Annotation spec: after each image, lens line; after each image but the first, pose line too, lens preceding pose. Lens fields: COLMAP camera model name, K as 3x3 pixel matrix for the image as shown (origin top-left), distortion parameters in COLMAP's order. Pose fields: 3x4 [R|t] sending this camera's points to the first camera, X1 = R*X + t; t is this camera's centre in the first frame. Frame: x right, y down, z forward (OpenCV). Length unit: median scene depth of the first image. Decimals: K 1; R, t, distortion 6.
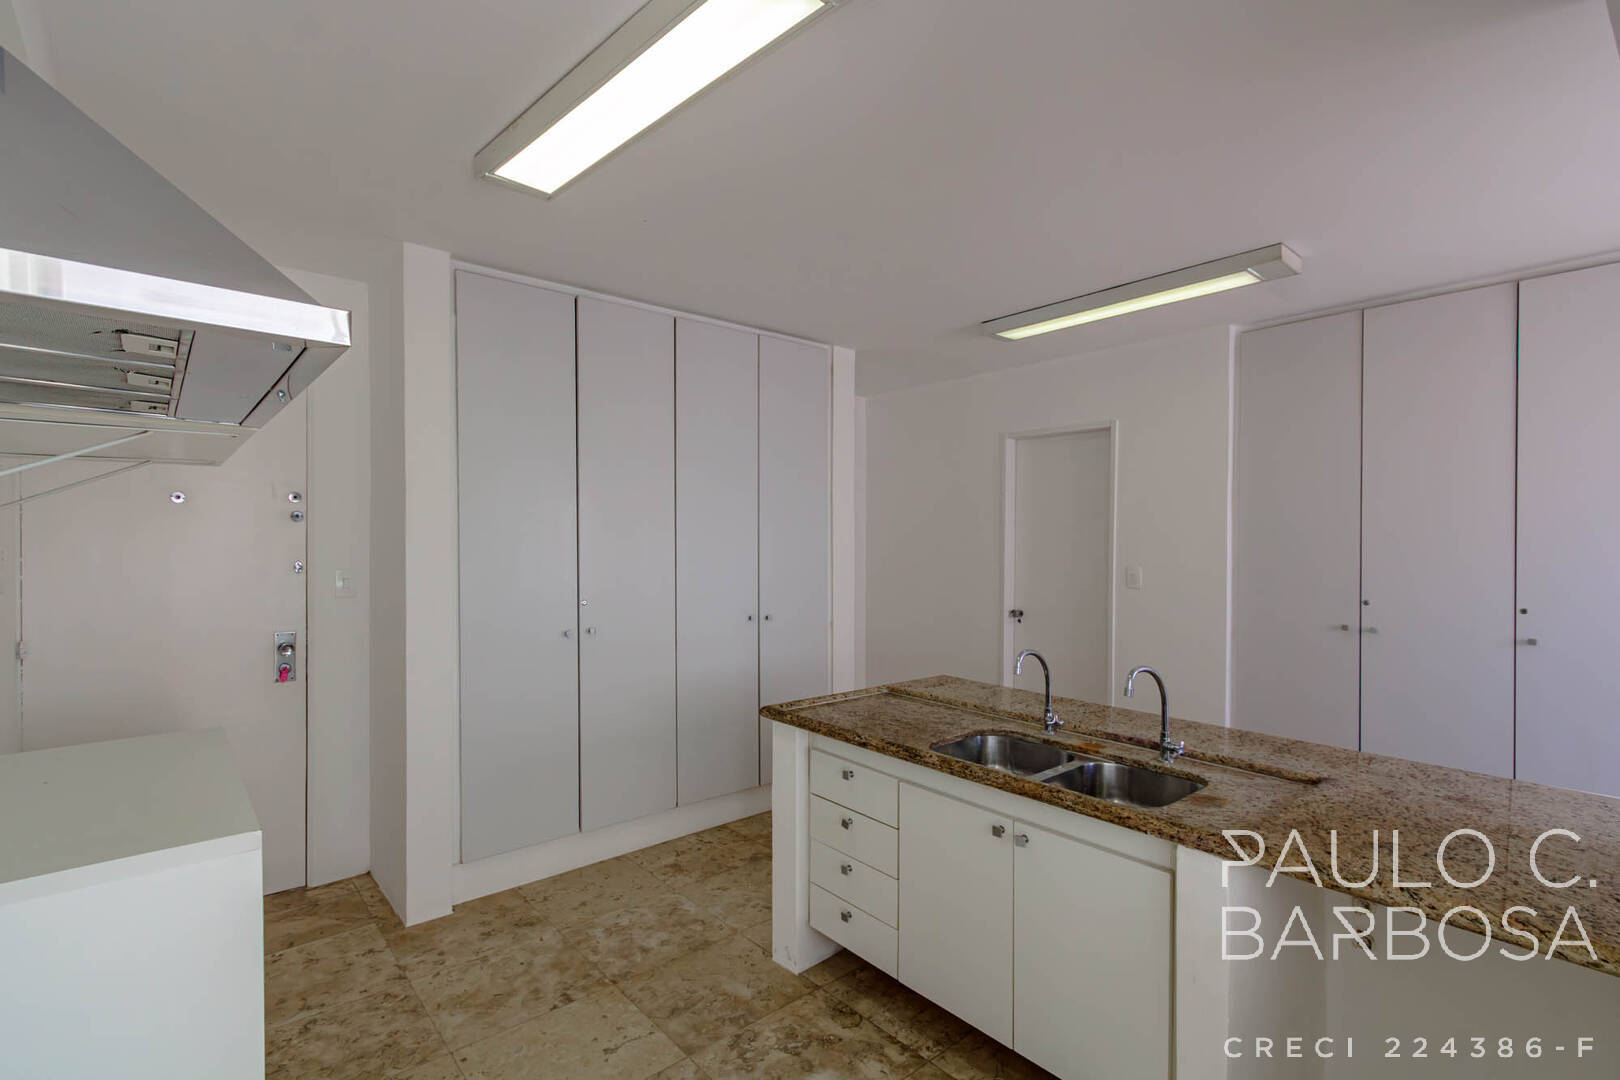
lens RADIAL K [[746.0, 0, 802.4], [0, 746.0, 548.9], [0, 0, 1]] dist [0.006983, -0.000288]
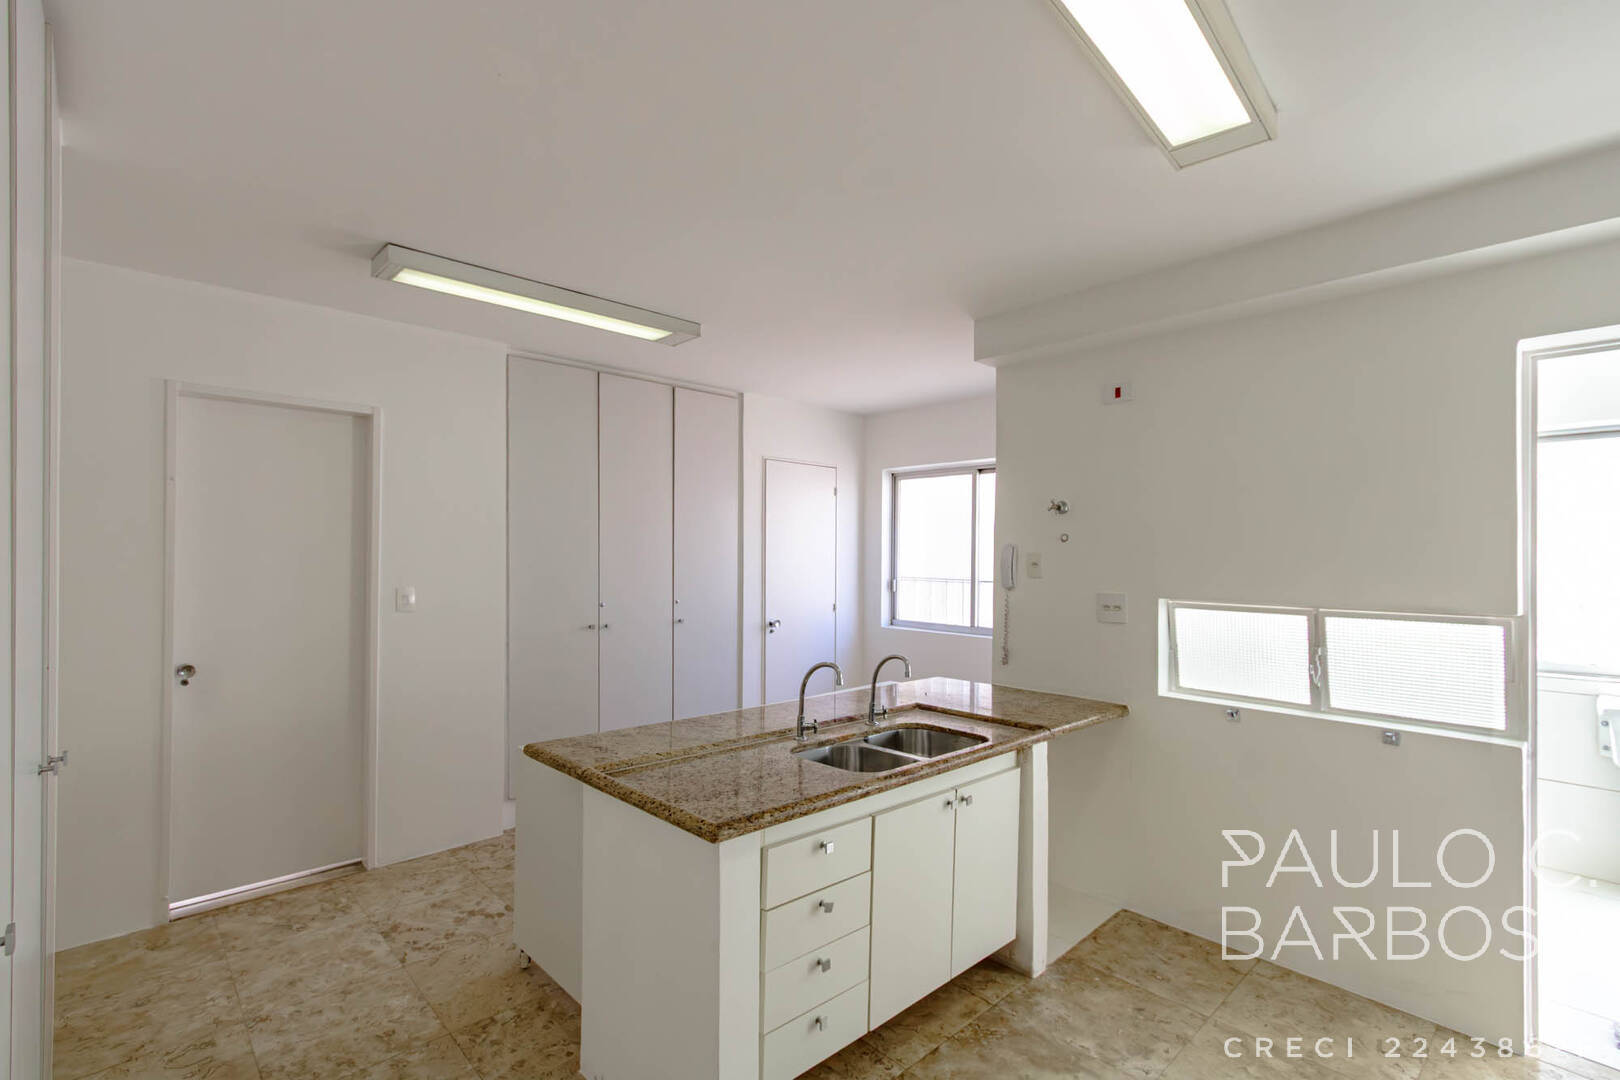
lens RADIAL K [[746.0, 0, 802.4], [0, 746.0, 548.9], [0, 0, 1]] dist [0.006983, -0.000288]
pose [[-0.035845, 0.004471, 0.999347, -0.621882], [0.003658, 0.999984, -0.004343, -0.019481], [-0.999351, 0.003500, -0.035861, 0.855959]]
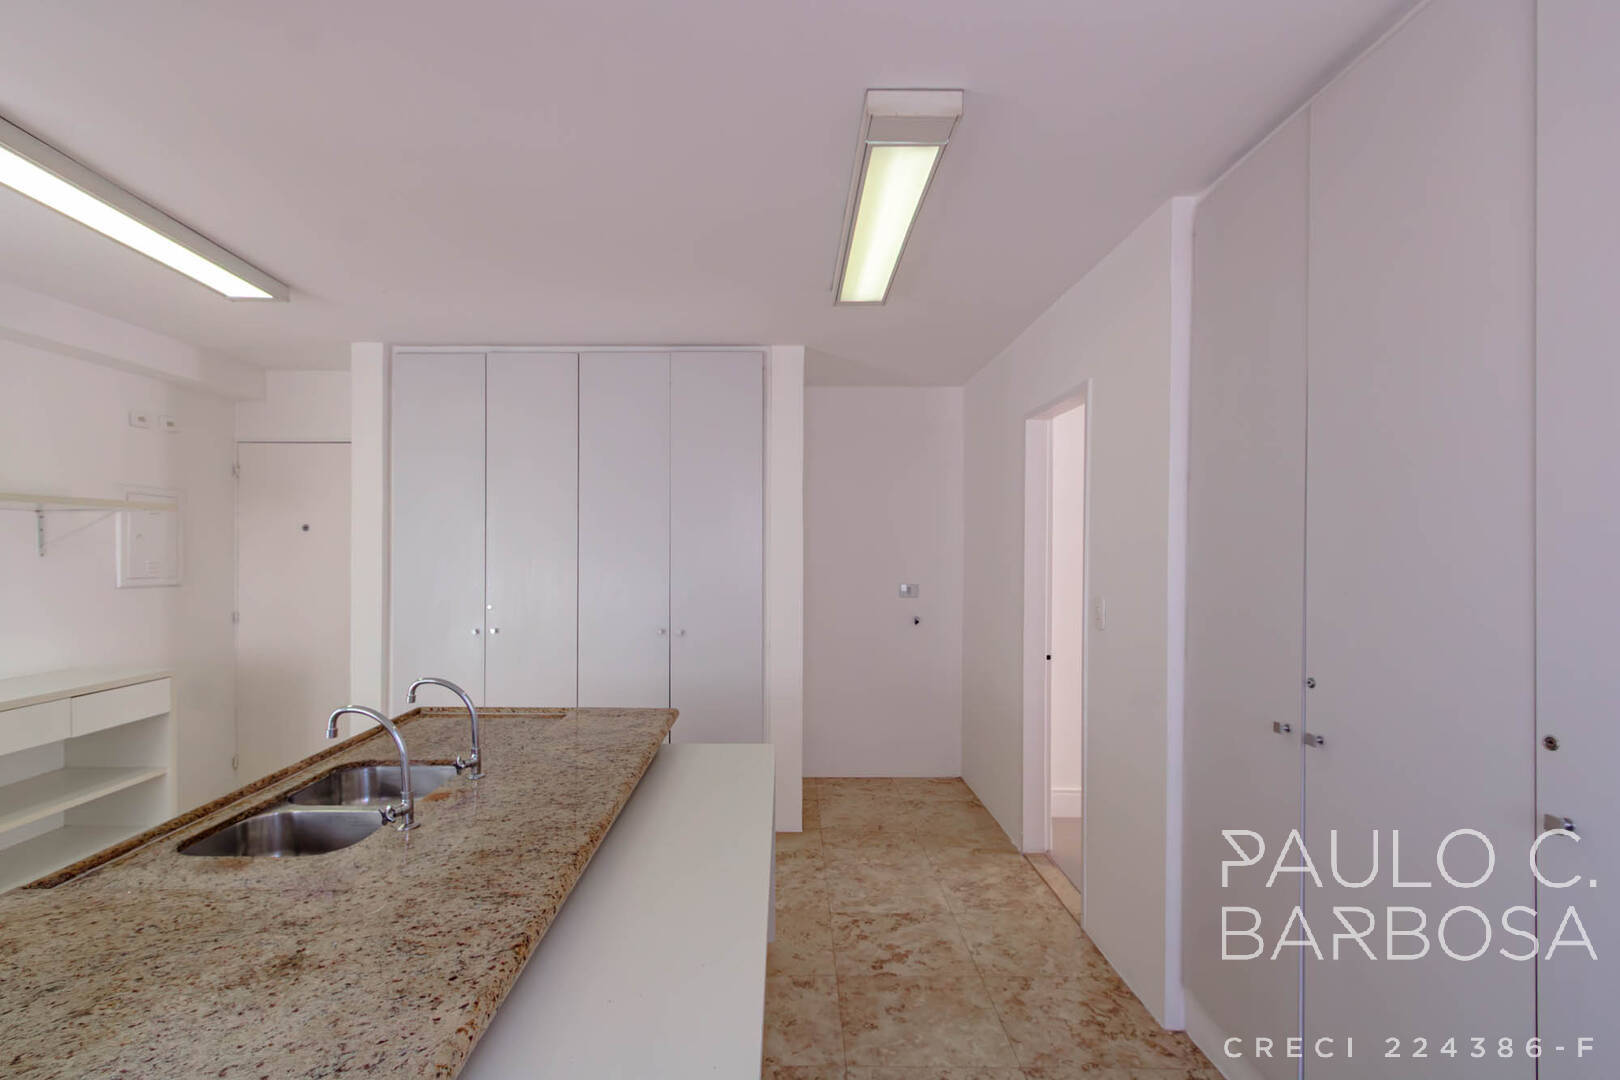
lens RADIAL K [[736.8, 0, 793.5], [0, 736.8, 553.1], [0, 0, 1]] dist [0.009722, 0.000046]
pose [[0.758099, 0.002026, -0.652136, 0.980163], [-0.008604, 0.999939, -0.006896, -0.012039], [0.652083, 0.010839, 0.758071, 0.480055]]
